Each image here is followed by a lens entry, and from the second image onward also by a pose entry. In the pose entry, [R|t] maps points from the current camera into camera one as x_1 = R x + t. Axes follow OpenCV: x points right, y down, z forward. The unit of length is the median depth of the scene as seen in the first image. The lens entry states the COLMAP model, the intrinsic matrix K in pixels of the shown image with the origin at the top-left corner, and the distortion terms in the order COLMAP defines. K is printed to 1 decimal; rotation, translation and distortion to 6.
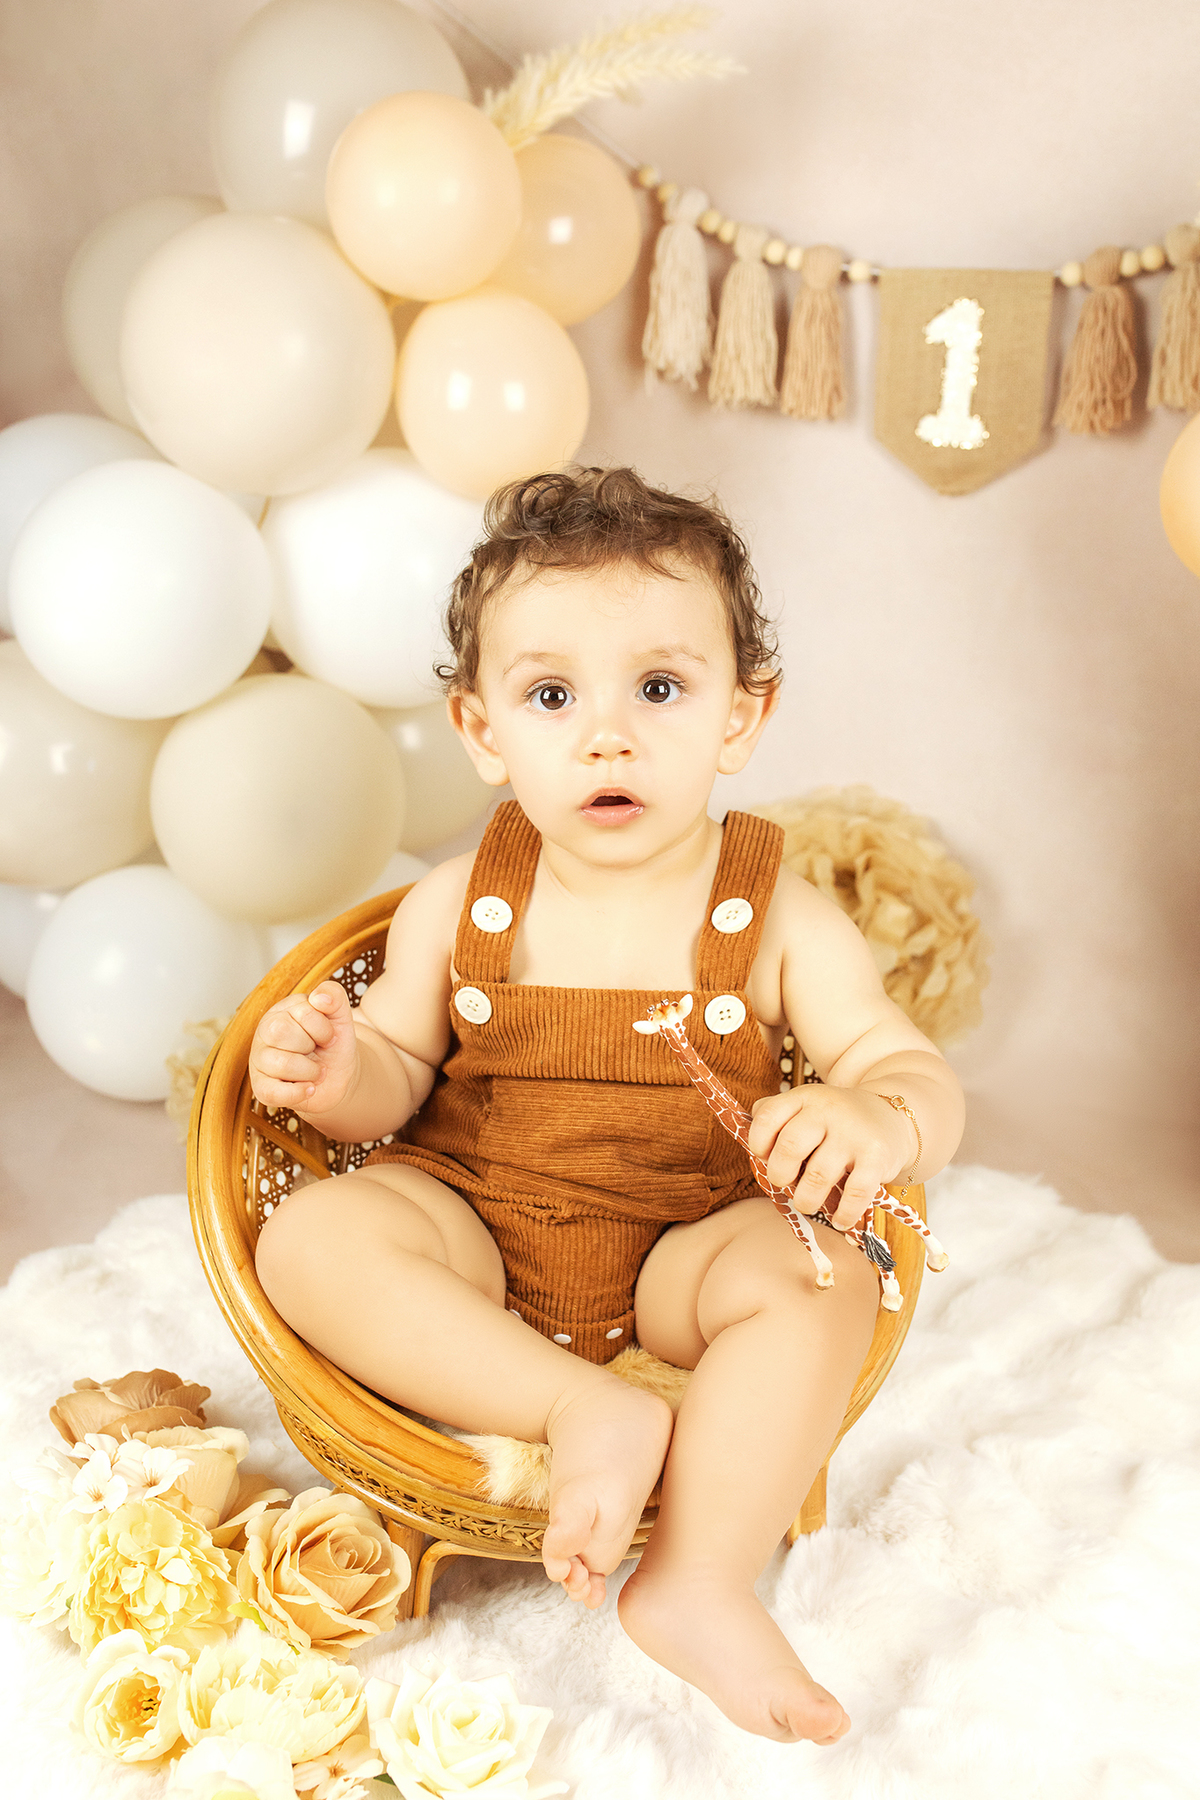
lens RADIAL K [[1789.0, 0, 600.0], [0, 1789.0, 900.0], [0, 0, 1]] dist [-0.006352, 0.023584]
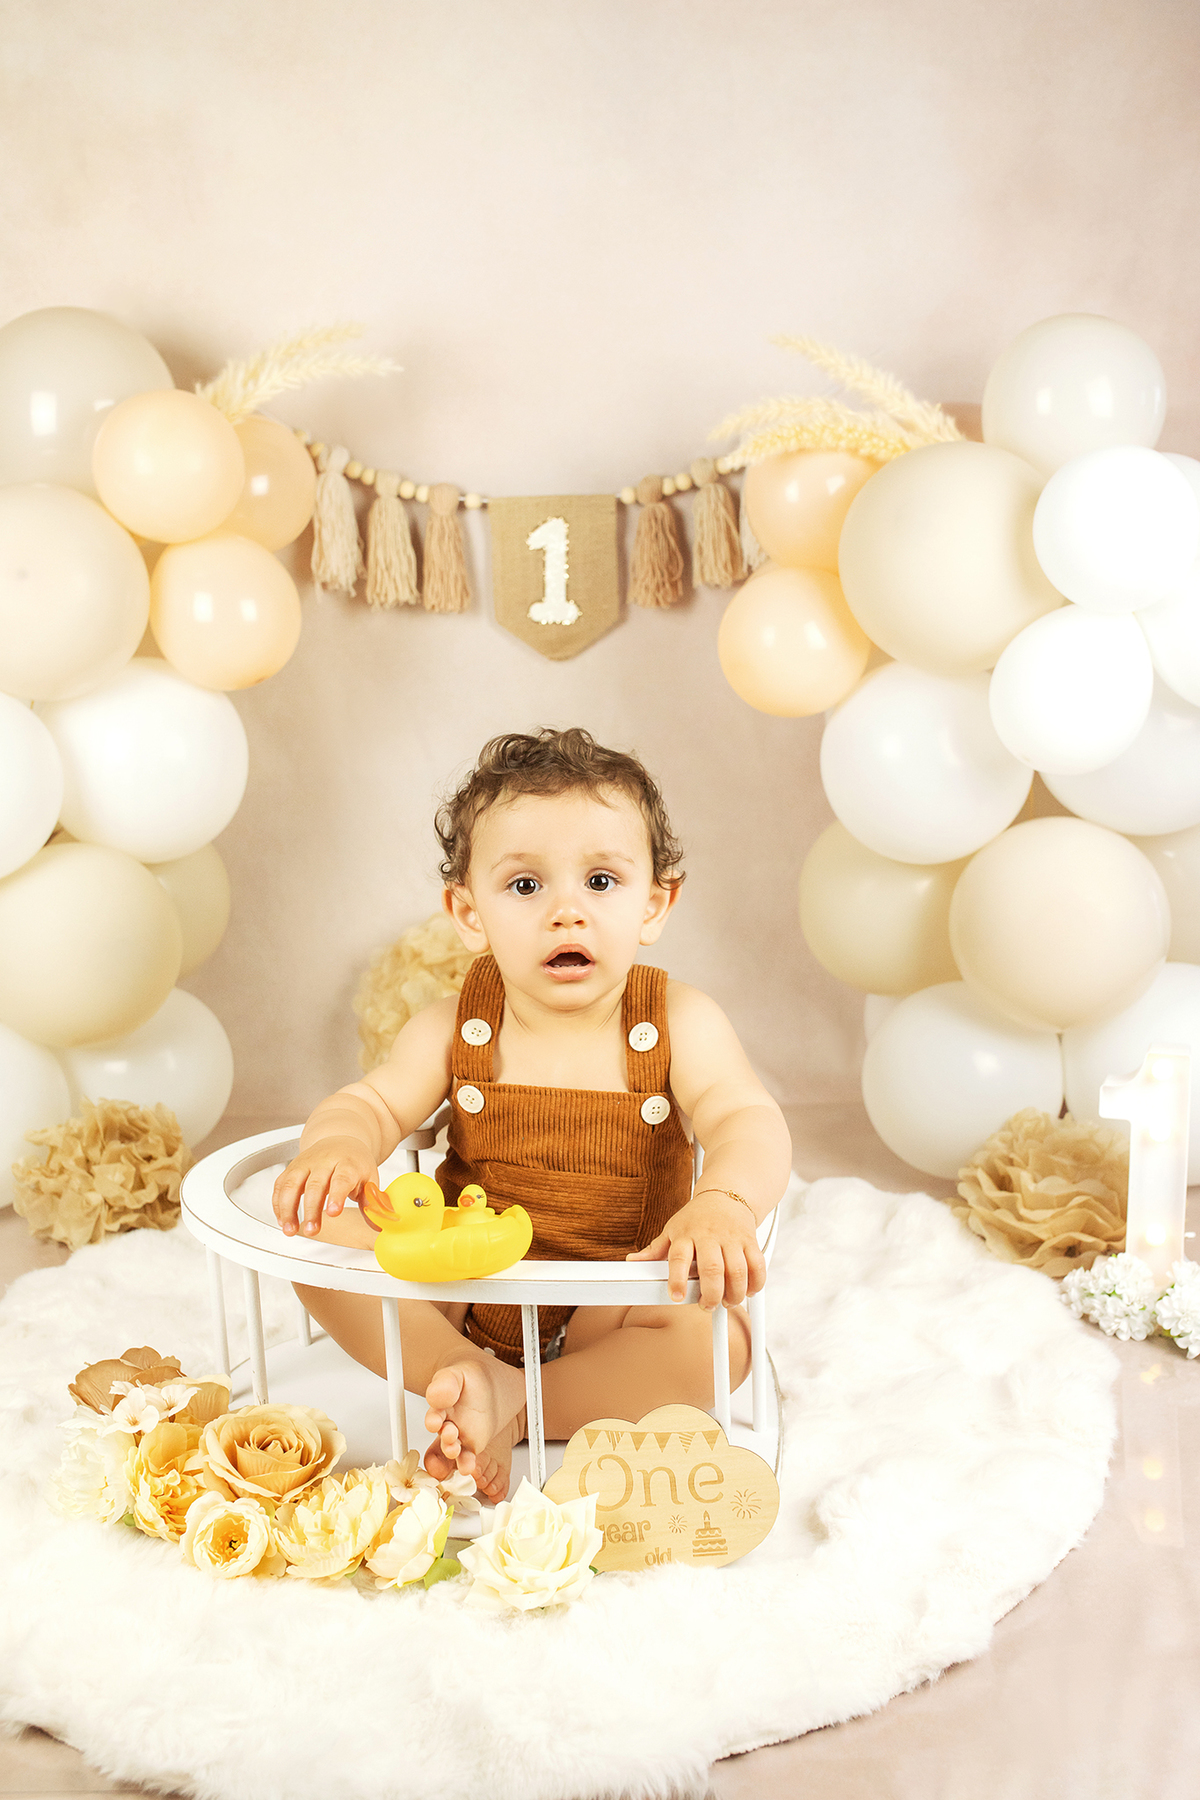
lens RADIAL K [[1789.0, 0, 600.0], [0, 1789.0, 900.0], [0, 0, 1]] dist [-0.006352, 0.023584]
pose [[0.951255, -0.115783, 0.285847, -0.179970], [0.145231, 0.985826, -0.083994, 0.066809], [-0.272070, 0.121414, 0.954587, -0.260673]]
